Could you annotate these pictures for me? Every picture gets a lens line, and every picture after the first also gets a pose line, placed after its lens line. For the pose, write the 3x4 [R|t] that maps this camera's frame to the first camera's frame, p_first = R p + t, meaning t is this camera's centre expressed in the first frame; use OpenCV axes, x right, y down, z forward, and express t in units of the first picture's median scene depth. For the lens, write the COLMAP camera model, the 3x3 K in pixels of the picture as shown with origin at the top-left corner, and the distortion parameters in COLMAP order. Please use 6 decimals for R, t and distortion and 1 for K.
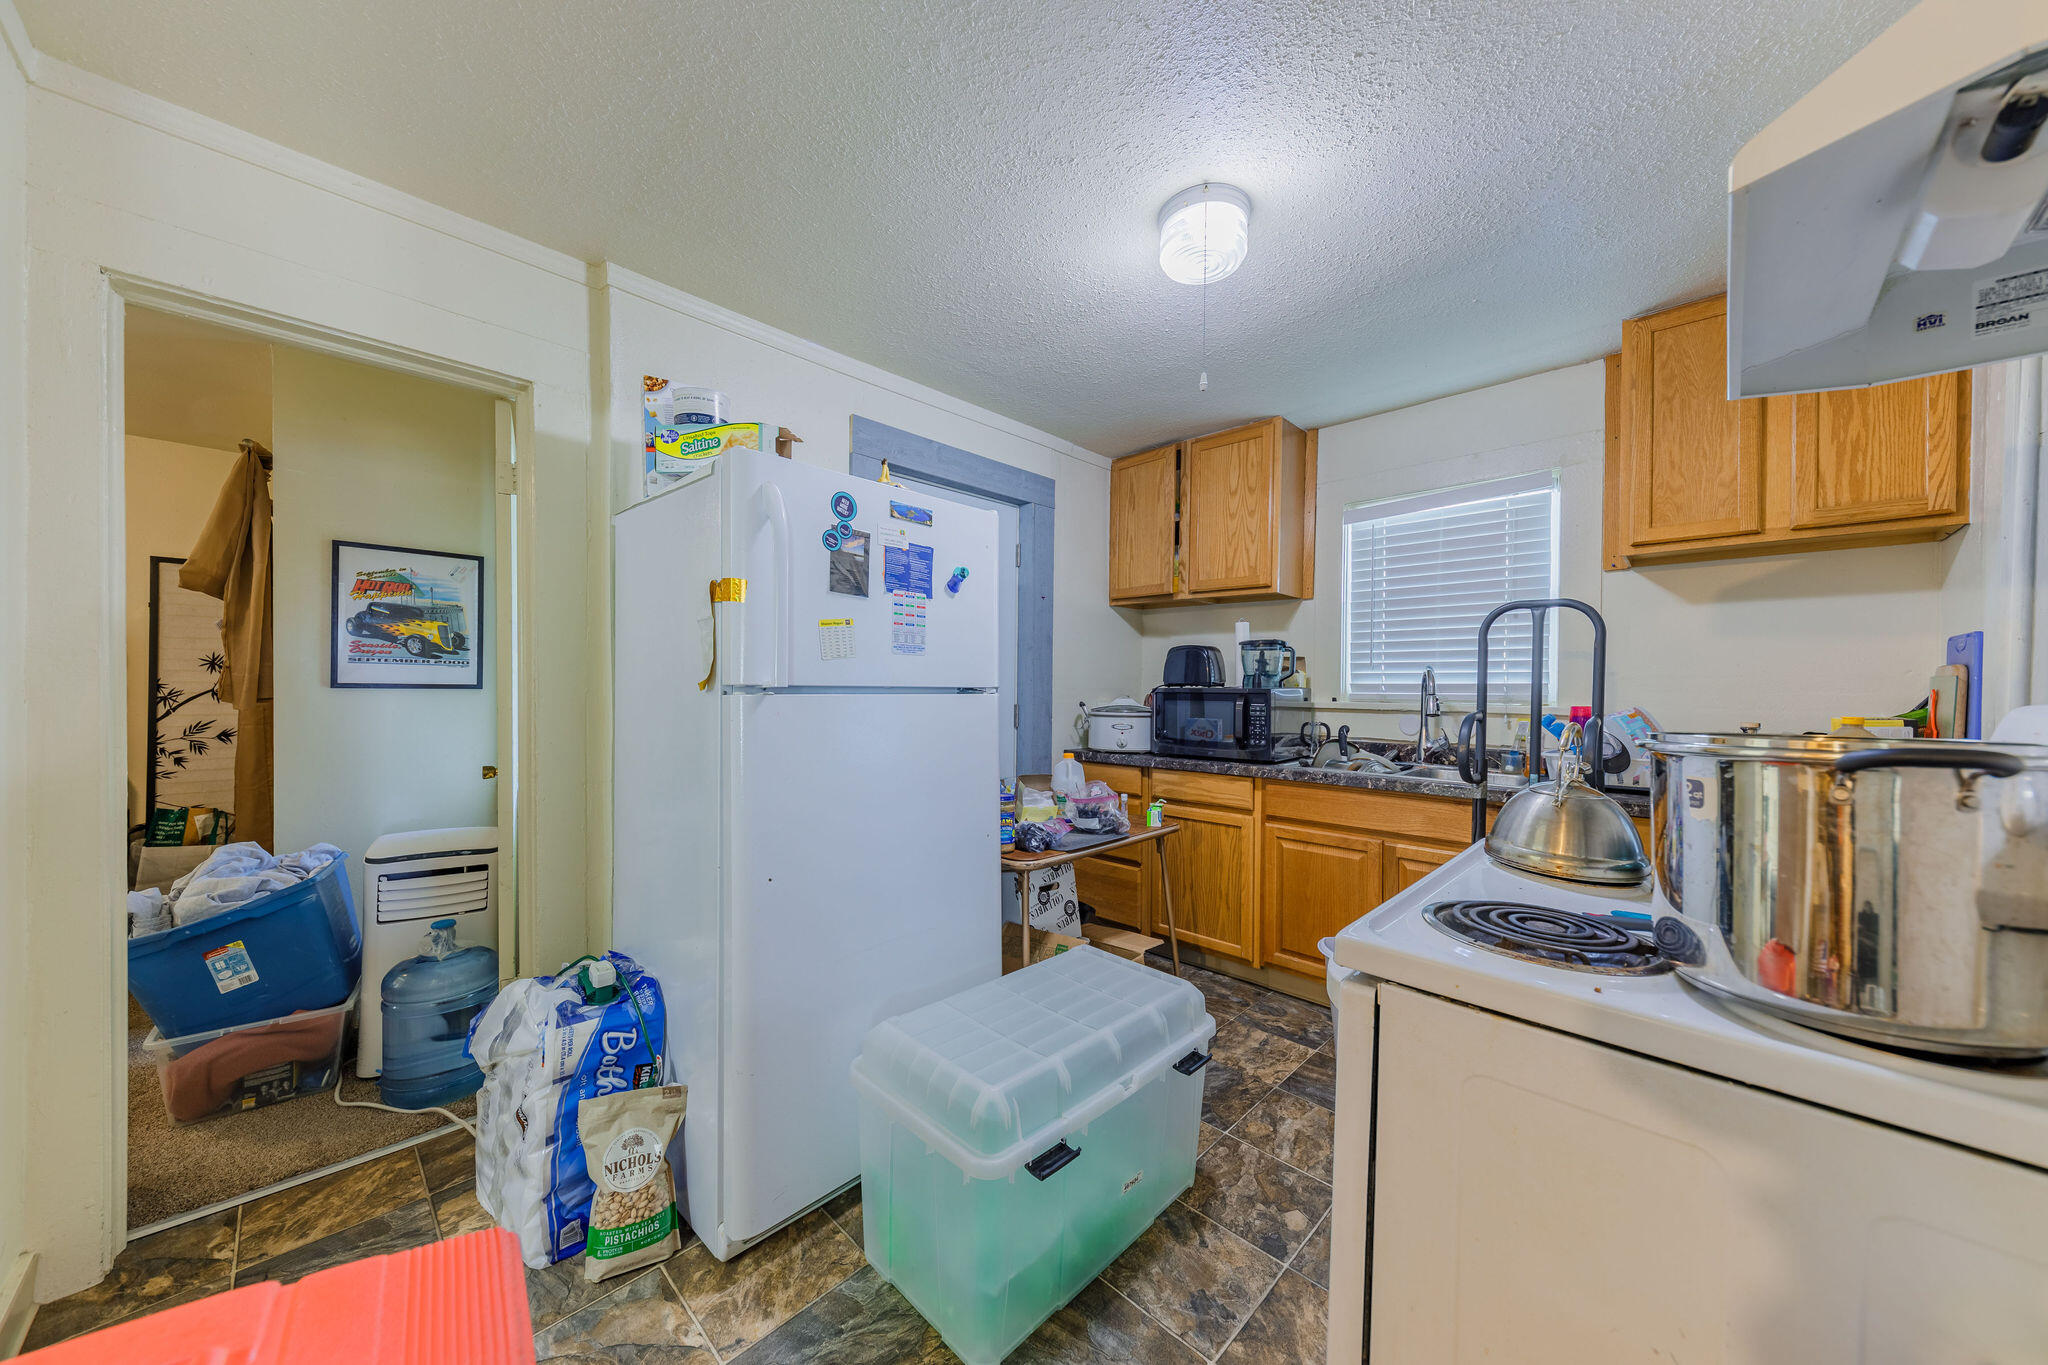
lens RADIAL K [[692.5, 0, 1030.3], [0, 692.5, 688.4], [0, 0, 1]] dist [-0.009313, 0.000023]
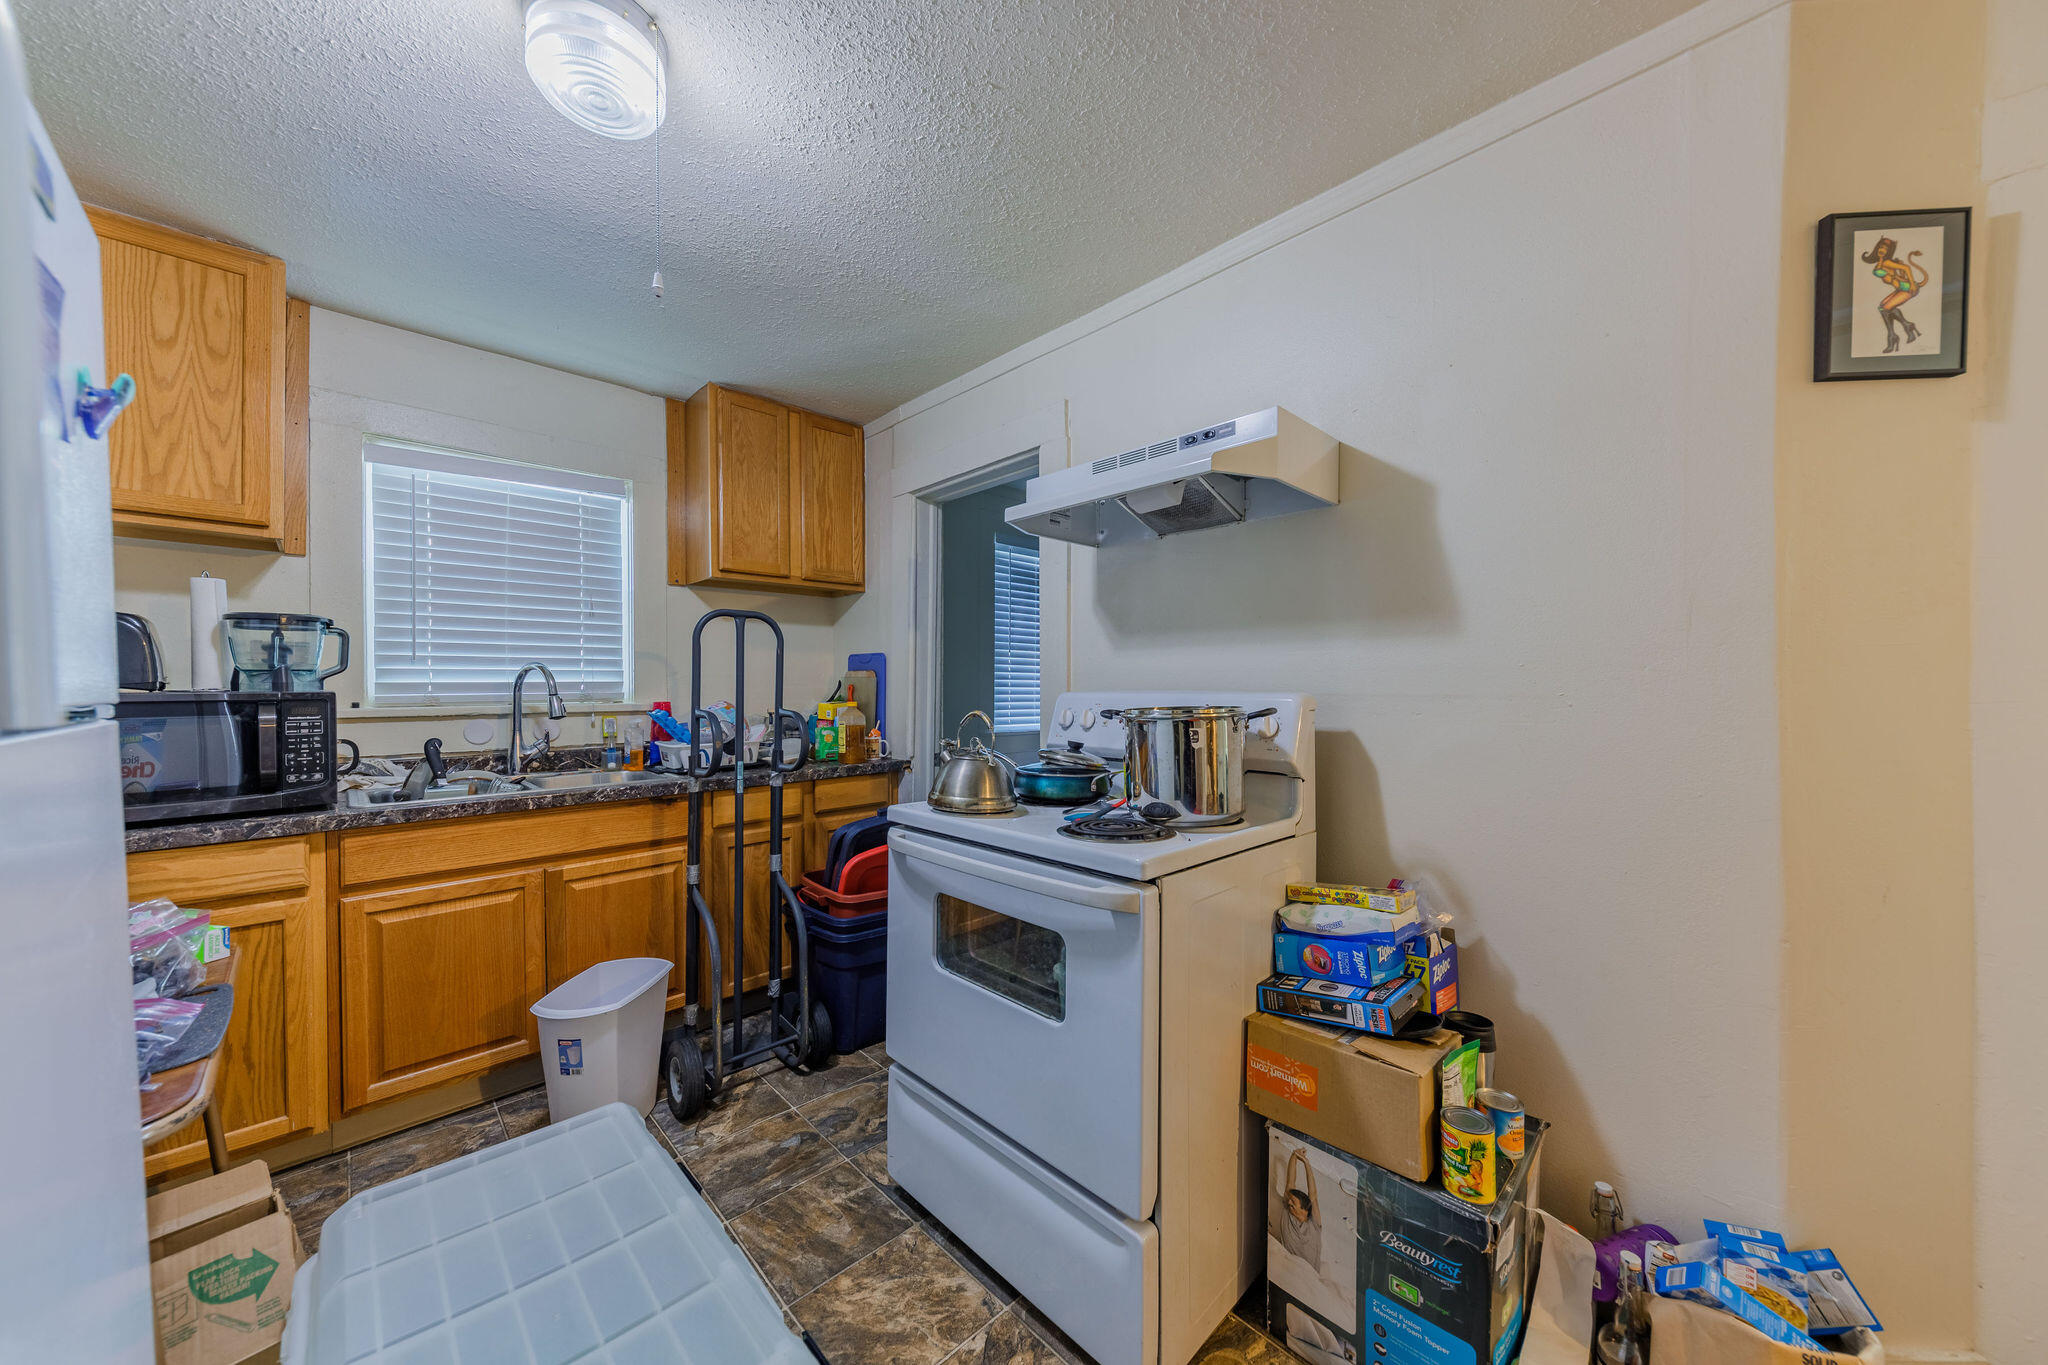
lens RADIAL K [[692.5, 0, 1030.3], [0, 692.5, 688.4], [0, 0, 1]] dist [-0.009313, 0.000023]
pose [[0.017686, -0.015759, 0.999719, -0.300279], [0.006183, 0.999858, 0.015651, -0.009387], [-0.999824, 0.005904, 0.017781, 0.356173]]
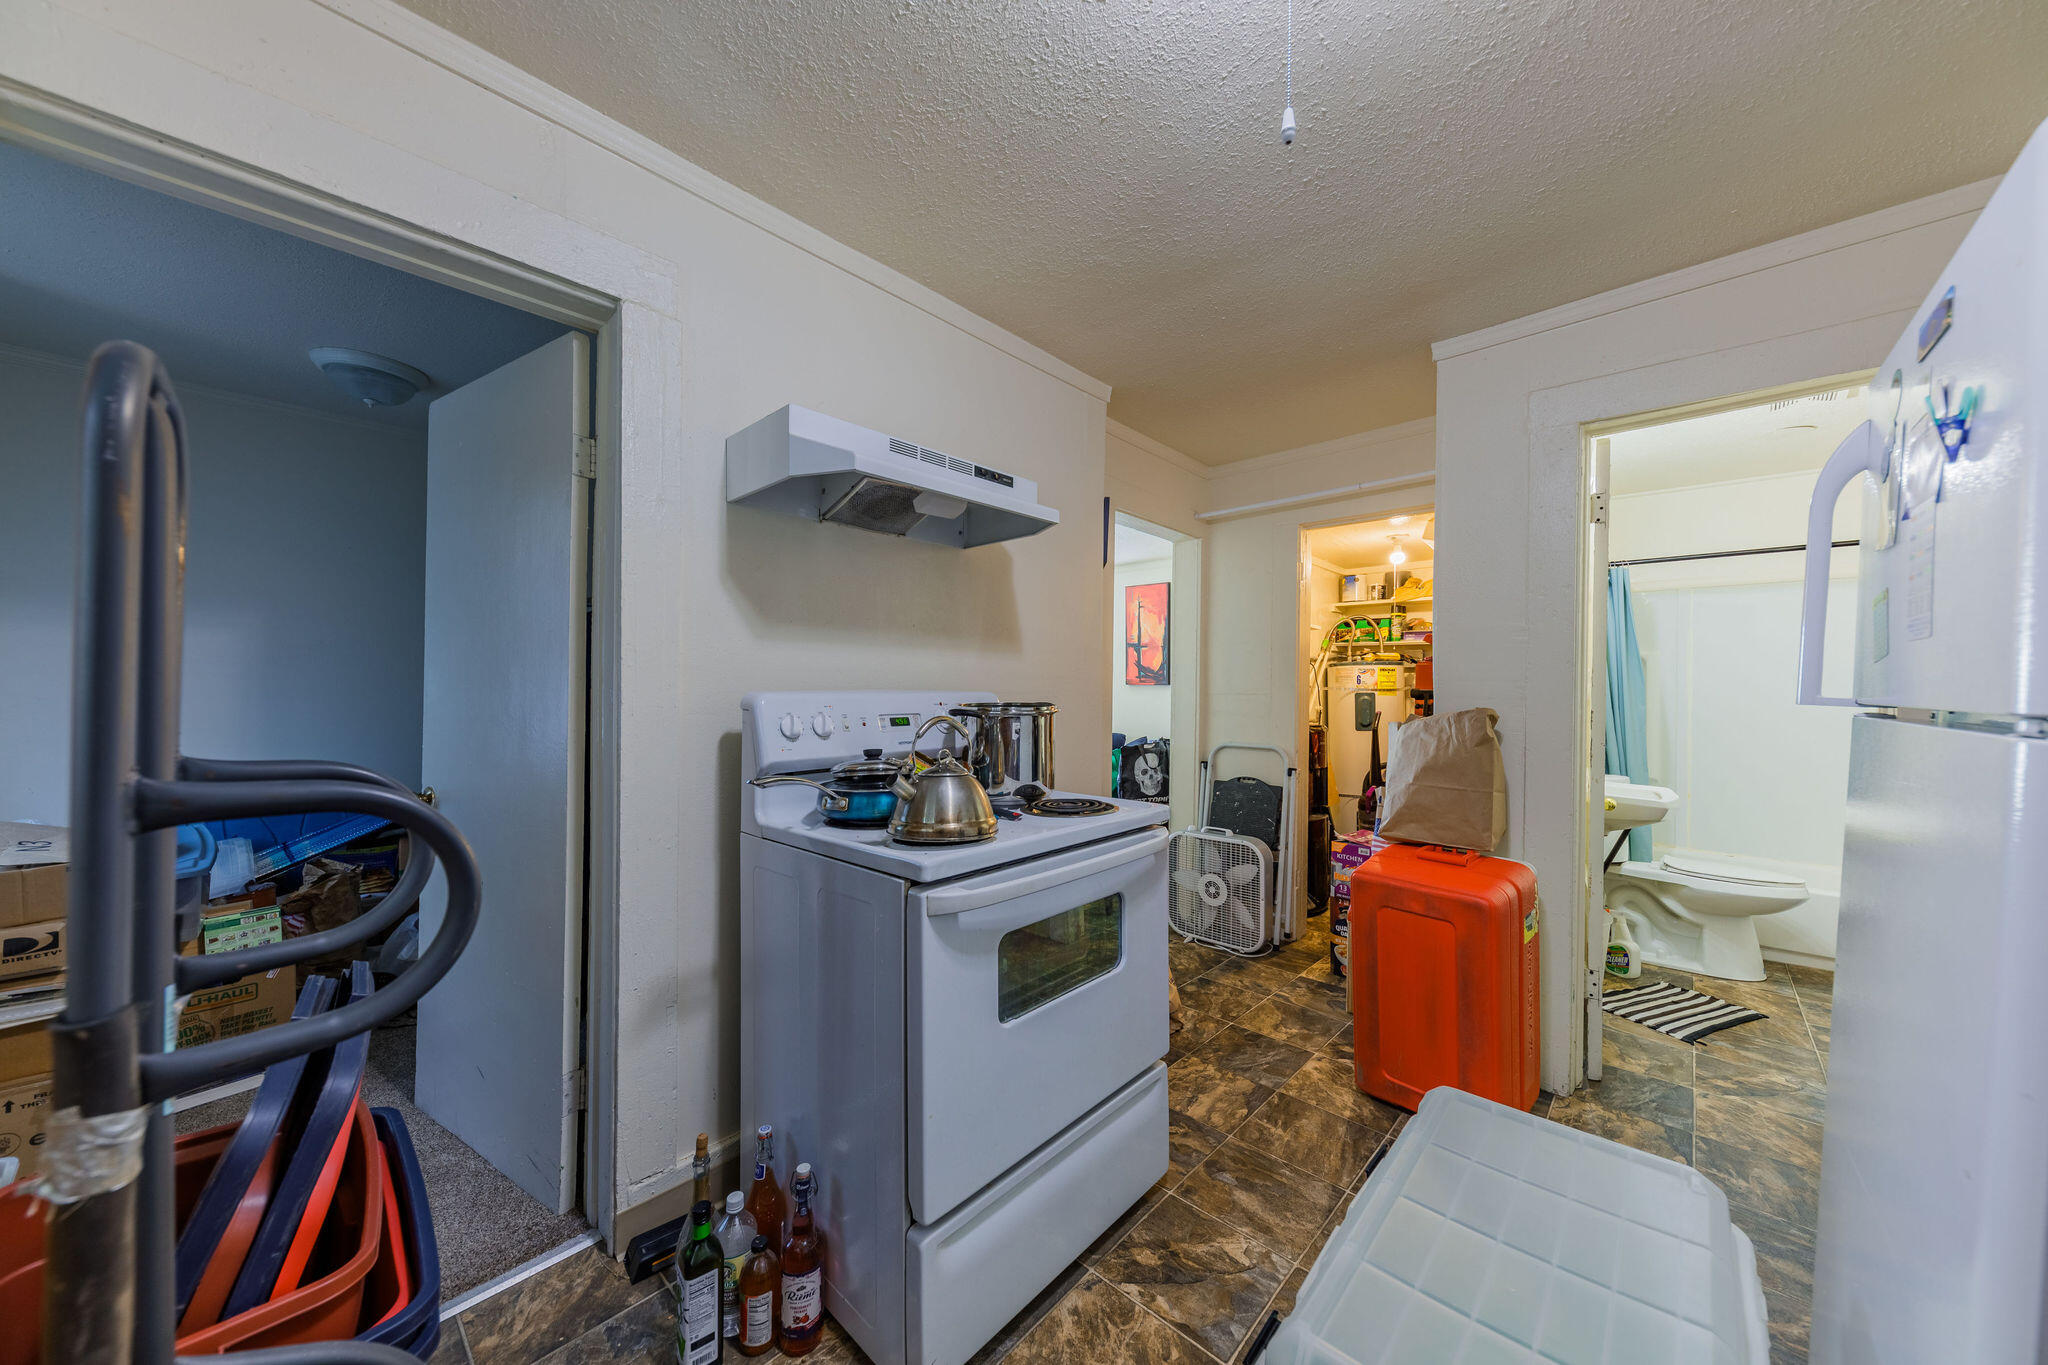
lens RADIAL K [[721.3, 0, 1024.0], [0, 721.3, 682.5], [0, 0, 1]] dist [0.012217, 0.000043]
pose [[-0.999363, -0.020810, -0.028982, 0.302328], [-0.021025, 0.999754, 0.007119, -0.009662], [0.028827, 0.007723, -0.999555, 0.976832]]
